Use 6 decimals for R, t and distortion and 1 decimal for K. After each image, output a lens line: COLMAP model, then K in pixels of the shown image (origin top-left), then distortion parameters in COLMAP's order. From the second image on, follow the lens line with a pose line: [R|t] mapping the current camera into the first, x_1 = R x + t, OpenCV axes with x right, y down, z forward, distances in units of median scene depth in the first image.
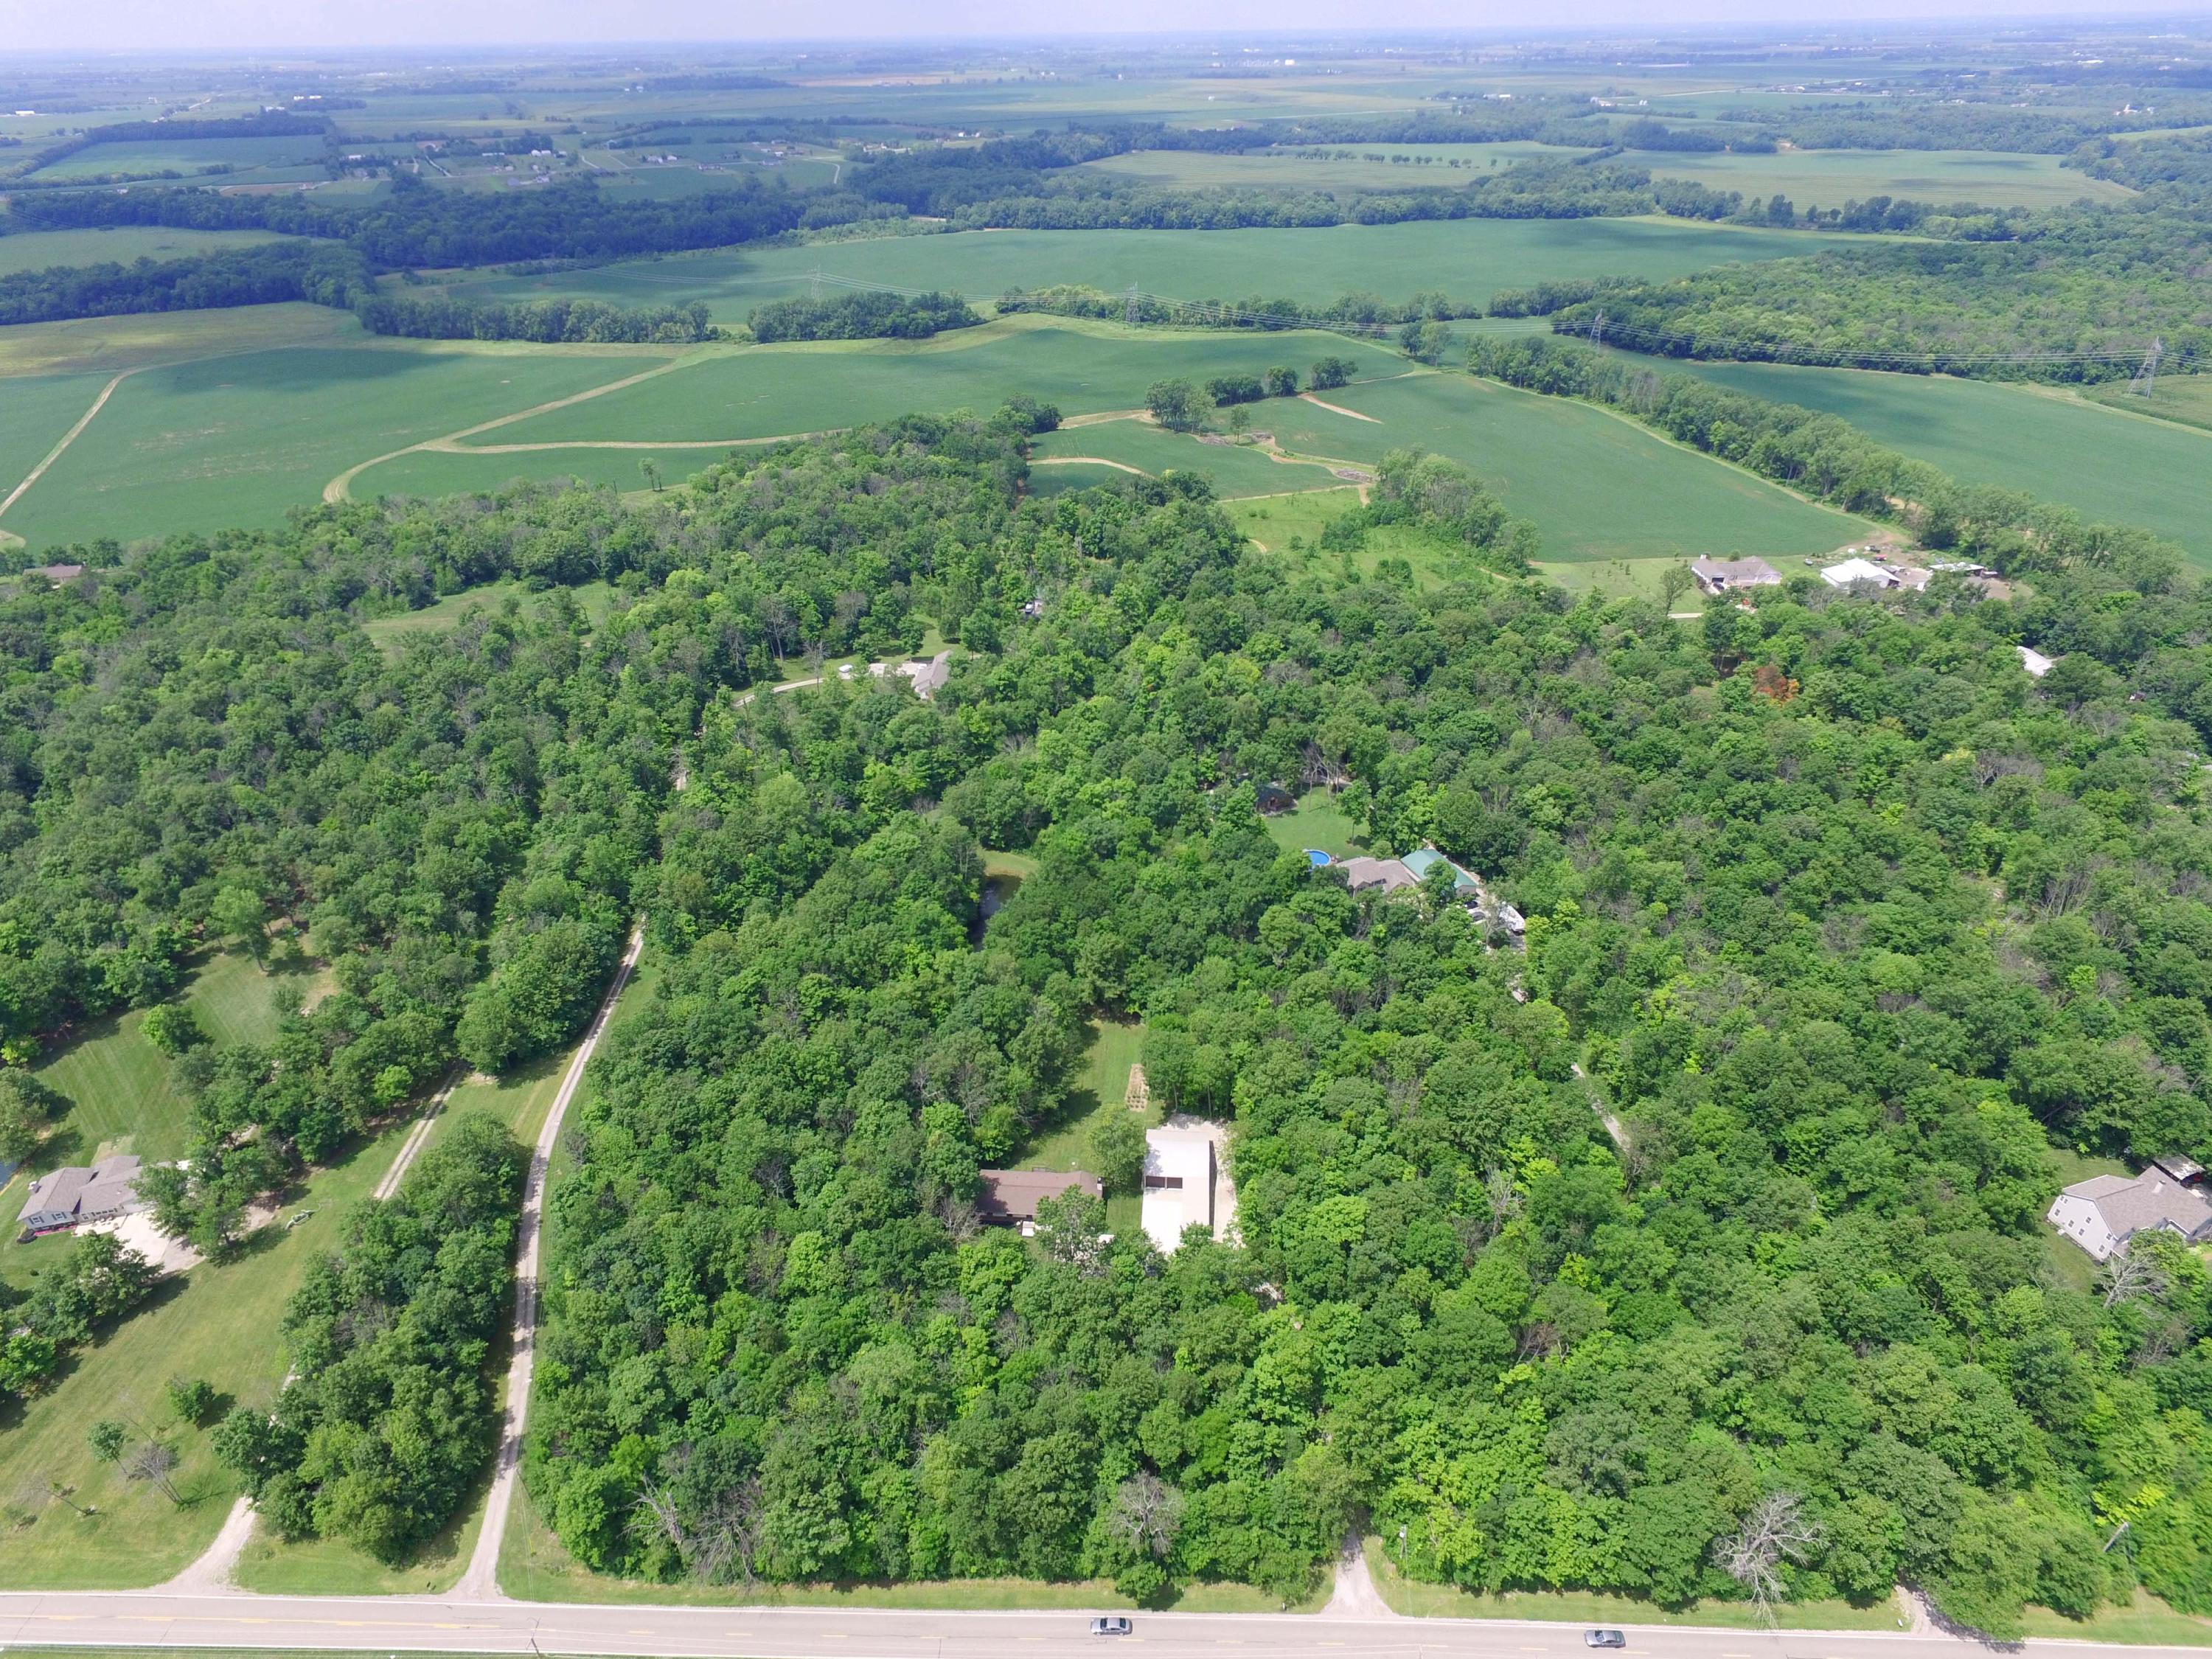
lens RADIAL K [[1286.8, 0, 1095.1], [0, 1286.8, 828.9], [0, 0, 1]] dist [-0.016287, 0.016132]
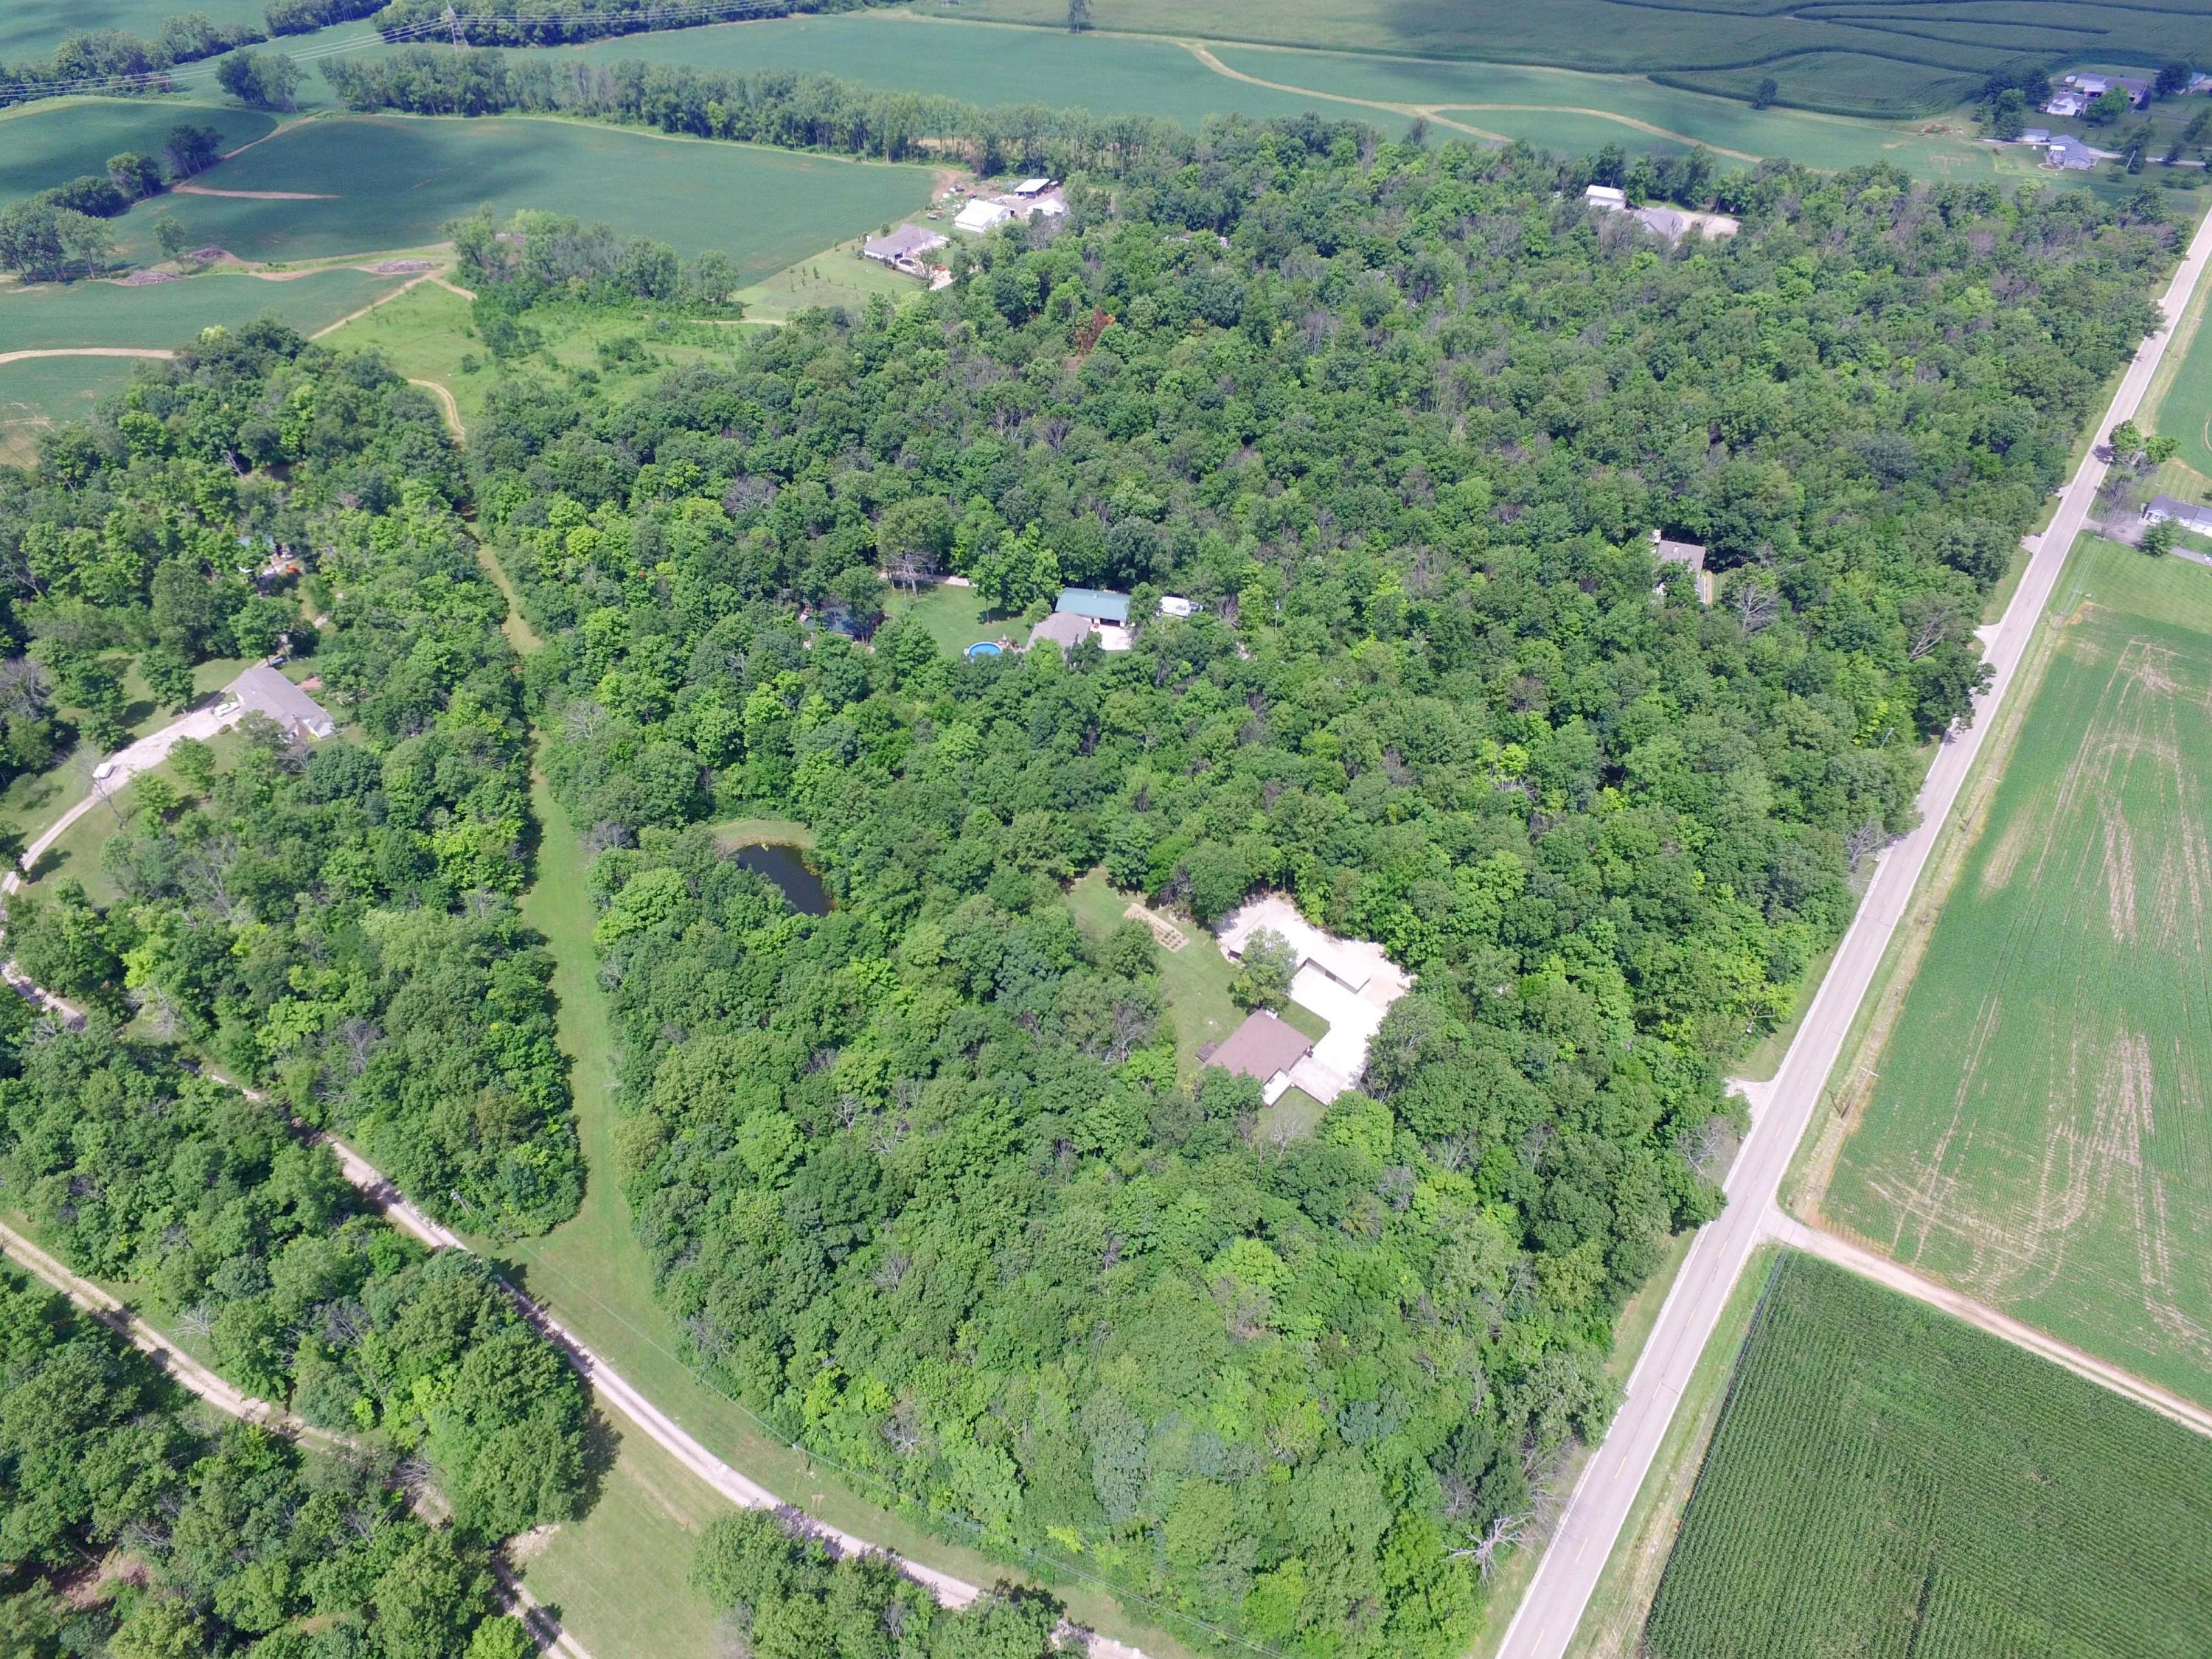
lens RADIAL K [[1286.8, 0, 1095.1], [0, 1286.8, 828.9], [0, 0, 1]] dist [-0.016287, 0.016132]
pose [[0.596505, -0.542981, 0.591061, -0.489383], [0.417239, 0.838881, 0.349559, -0.197347], [-0.685634, 0.038100, 0.726949, 0.338093]]
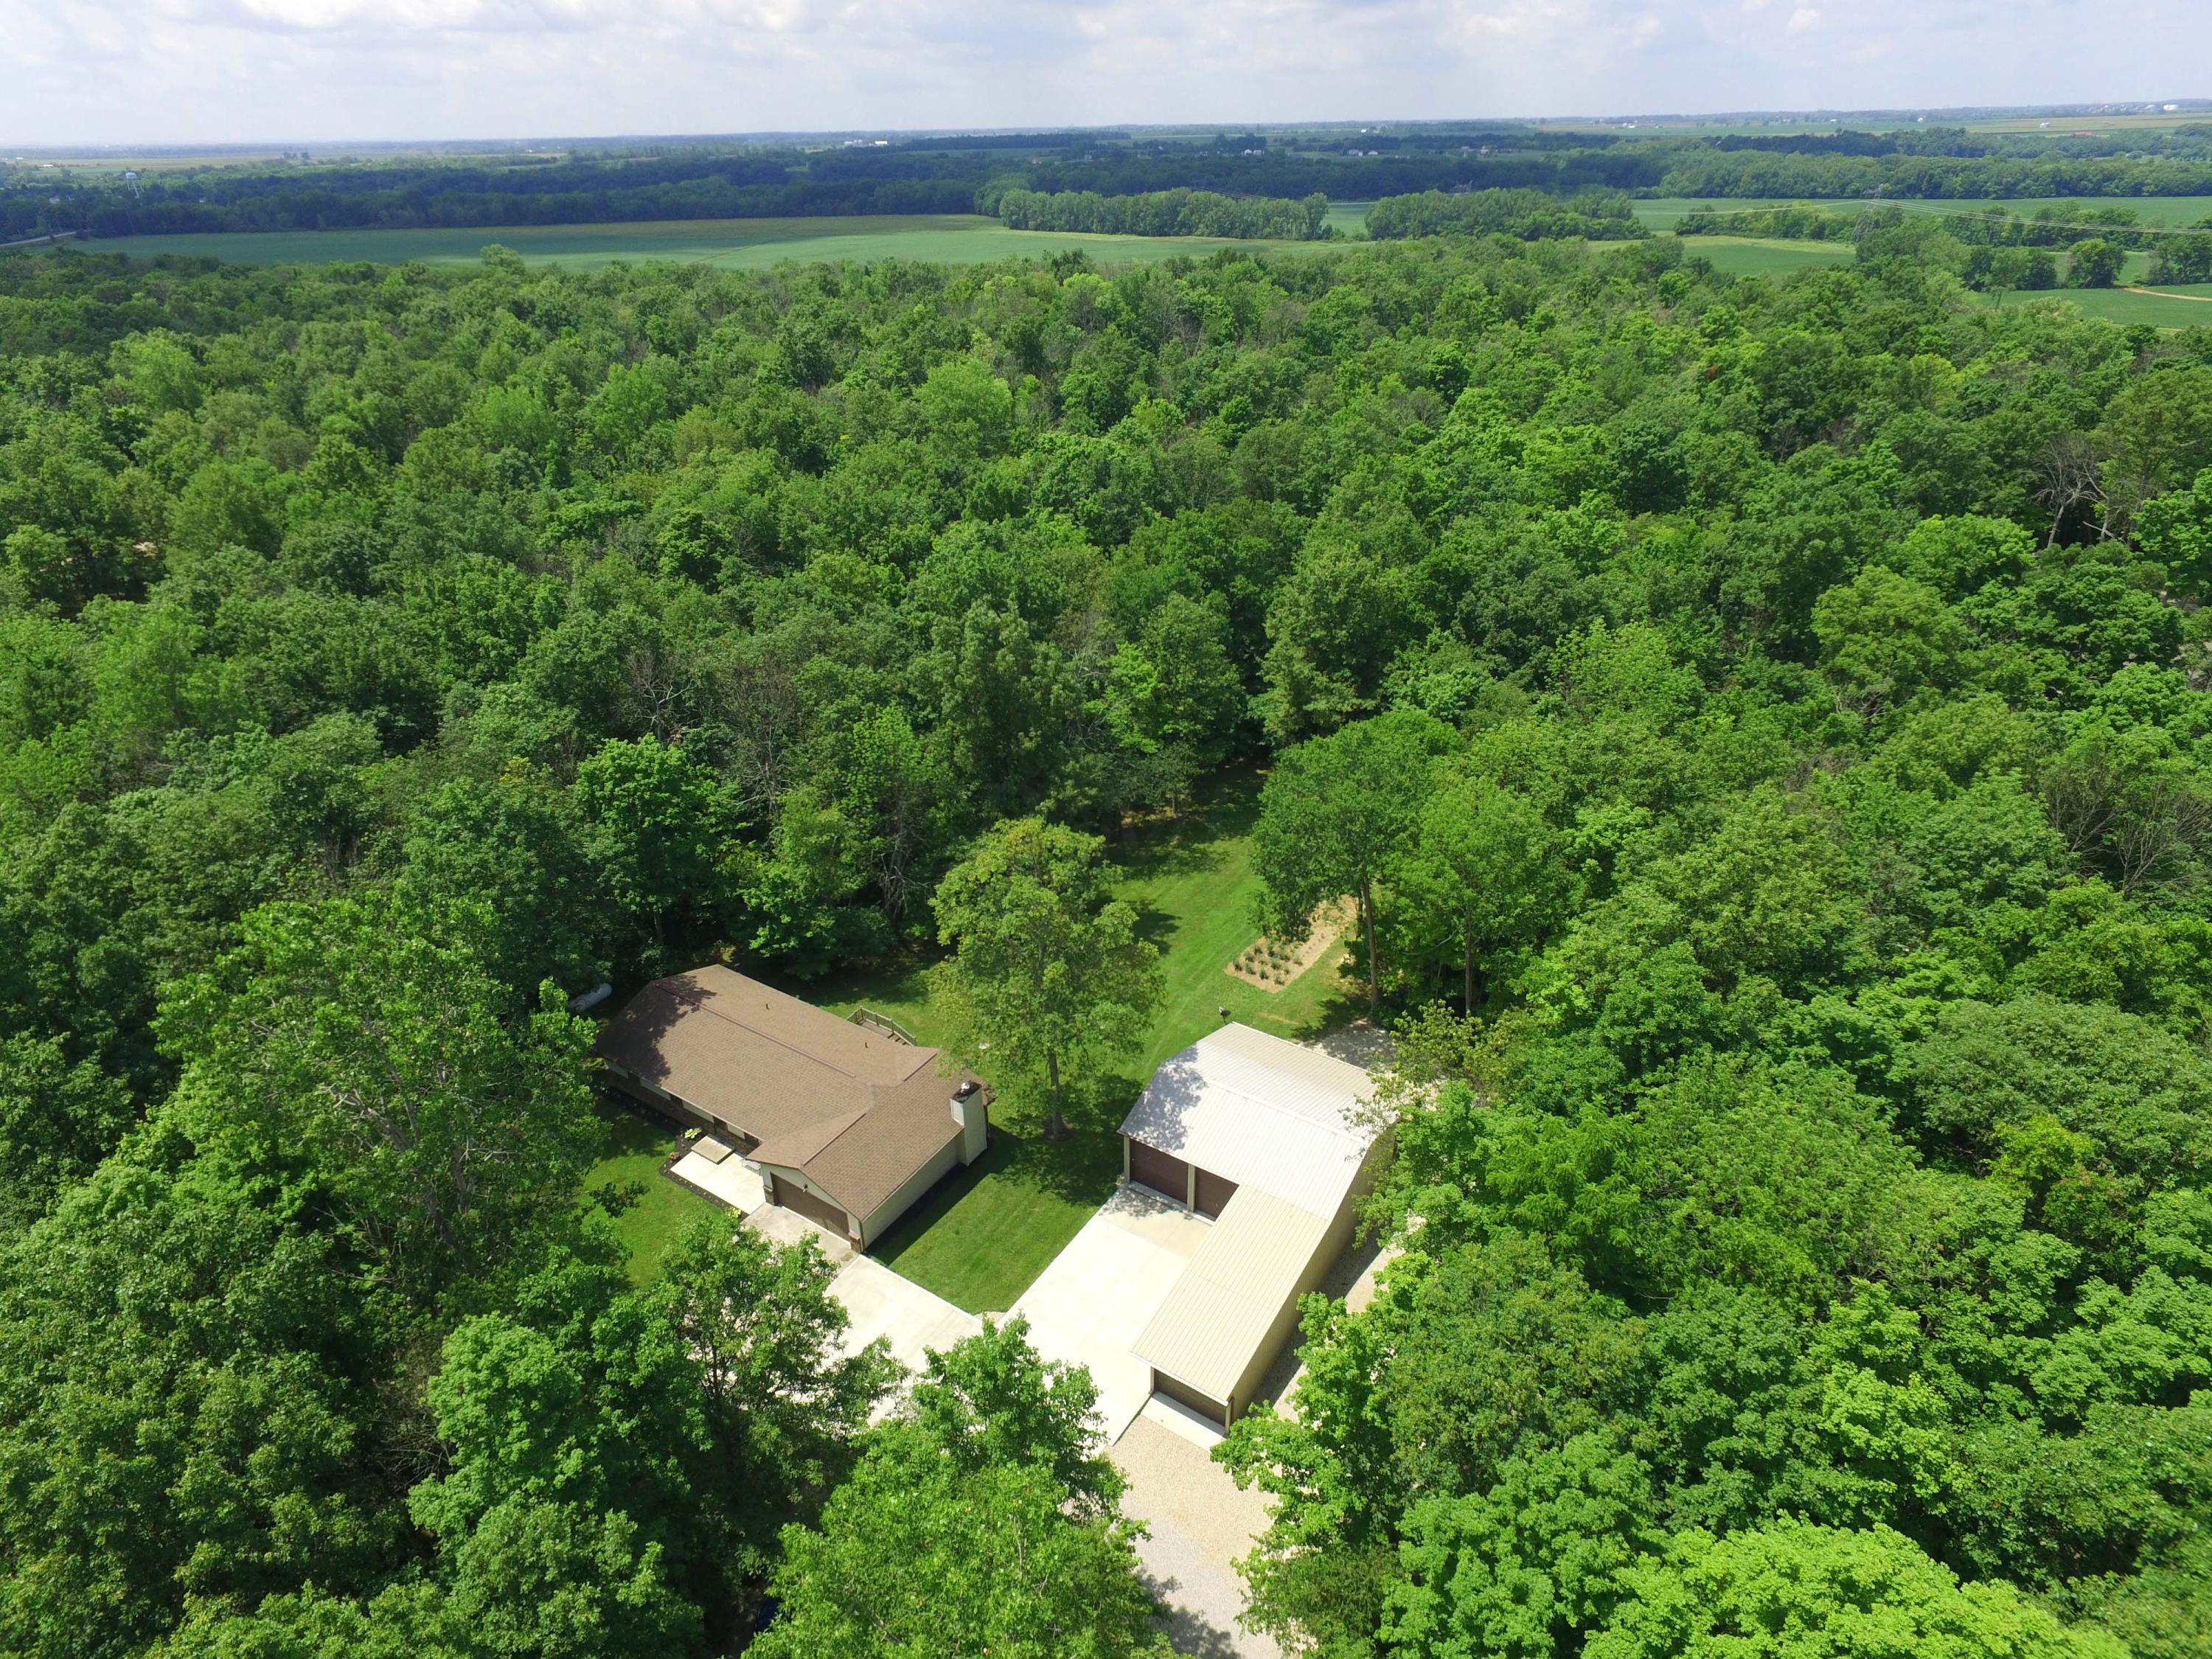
lens RADIAL K [[1286.8, 0, 1095.1], [0, 1286.8, 828.9], [0, 0, 1]] dist [-0.016287, 0.016132]
pose [[0.877070, 0.225586, -0.424099, 0.120305], [-0.245551, 0.969352, 0.007797, 0.177824], [0.412860, 0.097299, 0.905582, 0.641415]]
